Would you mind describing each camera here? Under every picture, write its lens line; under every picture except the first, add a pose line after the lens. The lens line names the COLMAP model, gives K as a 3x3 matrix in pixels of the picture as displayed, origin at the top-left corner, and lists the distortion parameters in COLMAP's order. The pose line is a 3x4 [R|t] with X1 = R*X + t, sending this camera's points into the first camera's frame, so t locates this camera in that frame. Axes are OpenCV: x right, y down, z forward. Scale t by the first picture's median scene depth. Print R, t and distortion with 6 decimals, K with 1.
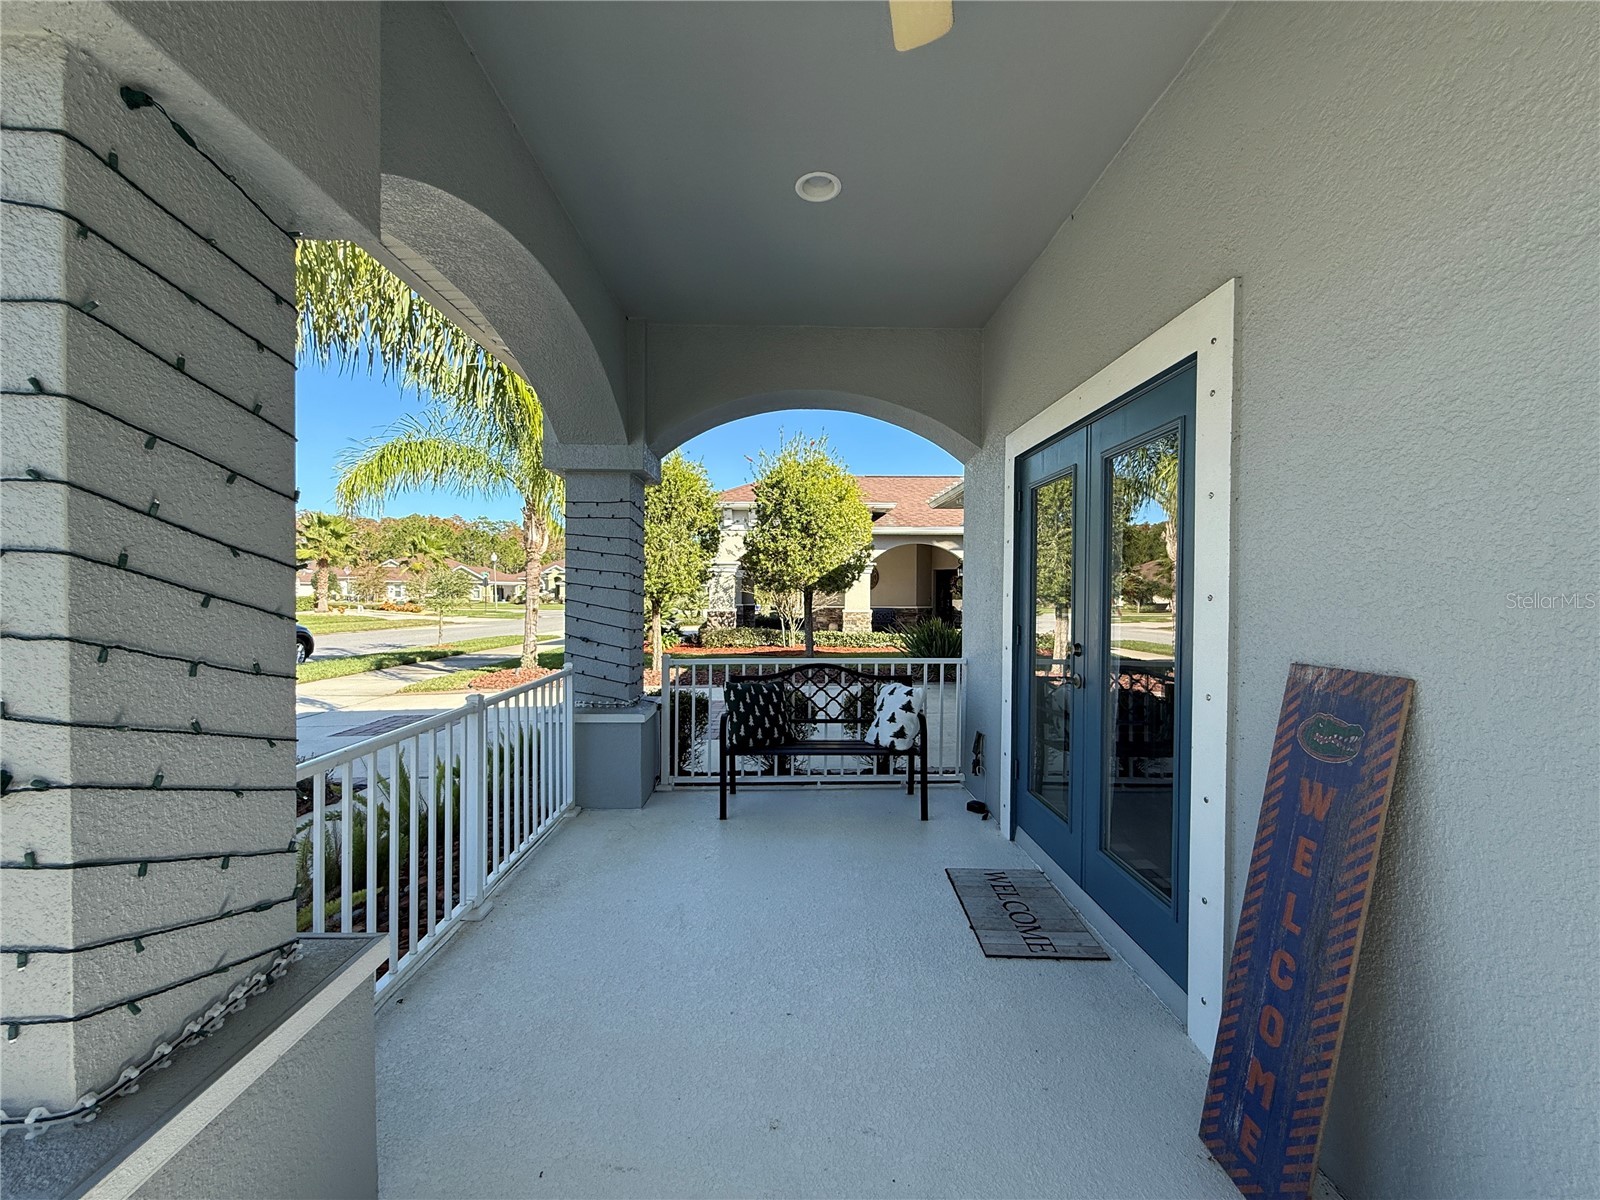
lens RADIAL K [[655.6, 0, 800.0], [0, 655.6, 600.0], [0, 0, 1]] dist [0.000009, 0.000027]
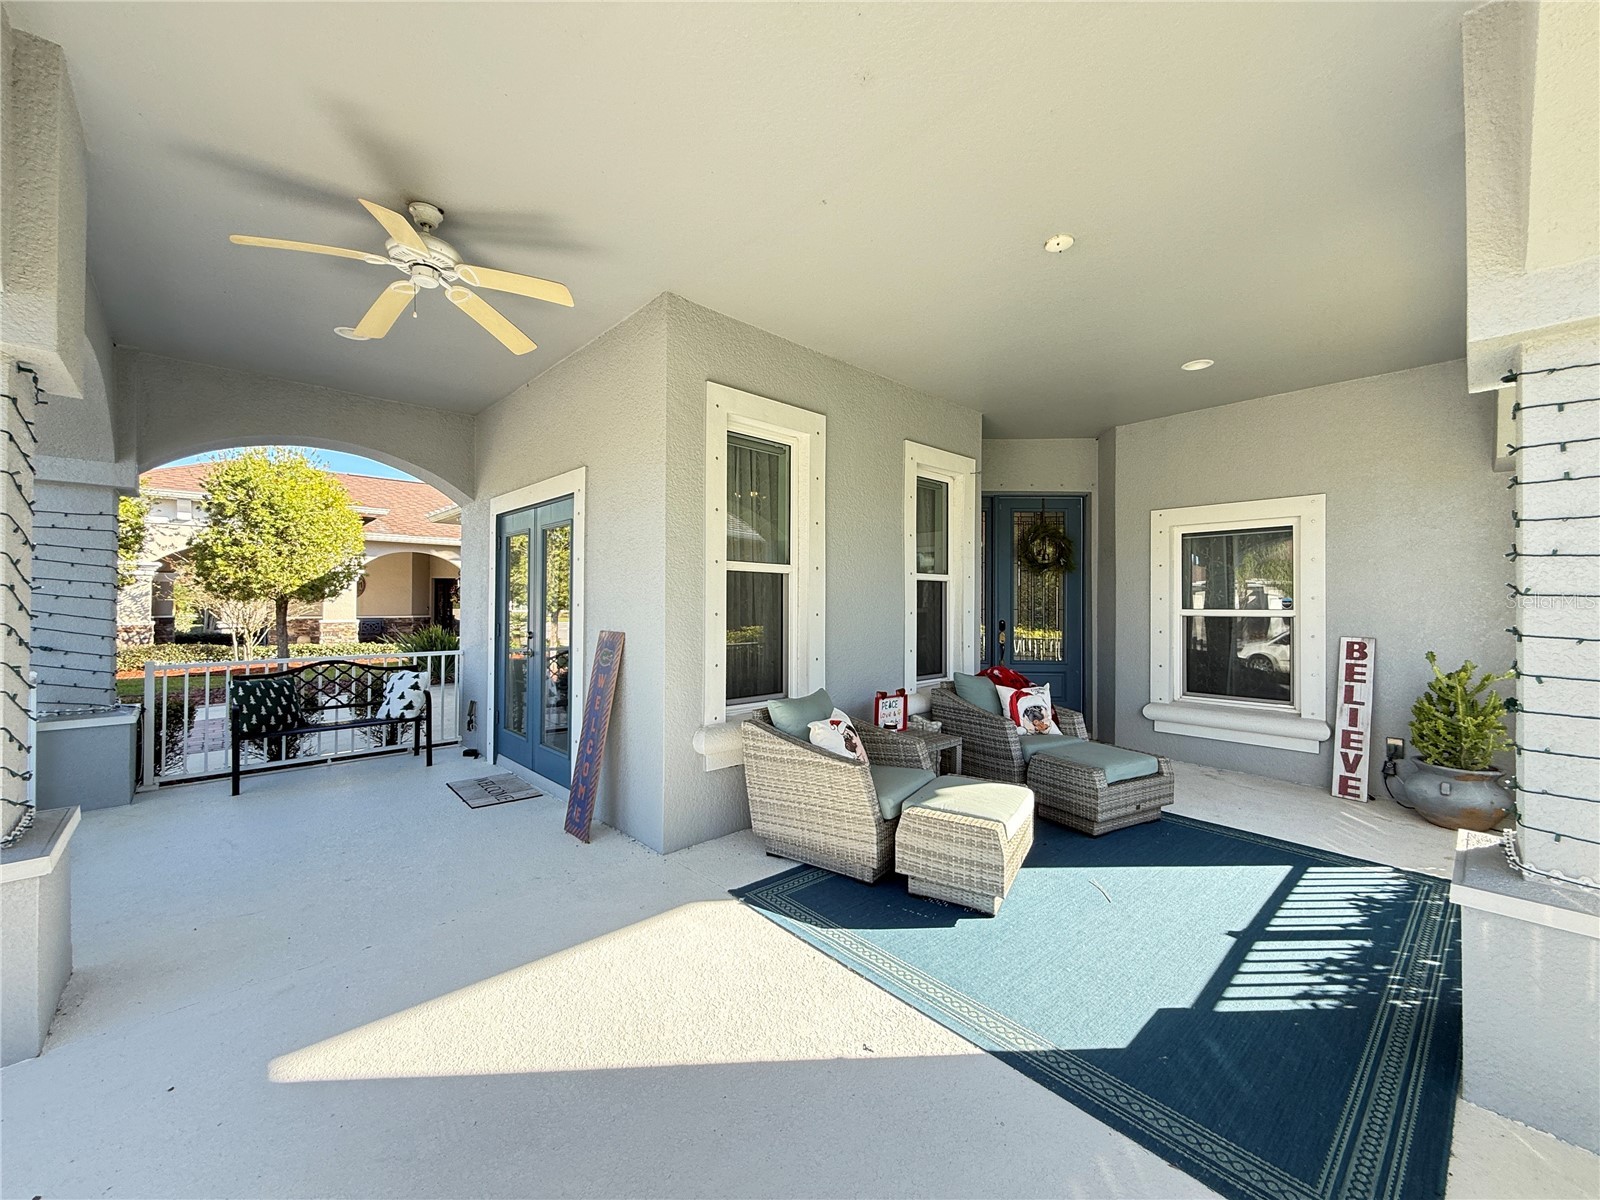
lens RADIAL K [[655.6, 0, 800.0], [0, 655.6, 600.0], [0, 0, 1]] dist [0.000009, 0.000027]
pose [[0.755224, 0.002494, 0.655462, -0.108184], [0.006361, 0.999918, -0.011133, 0.003978], [-0.655436, 0.012577, 0.755146, -0.479186]]
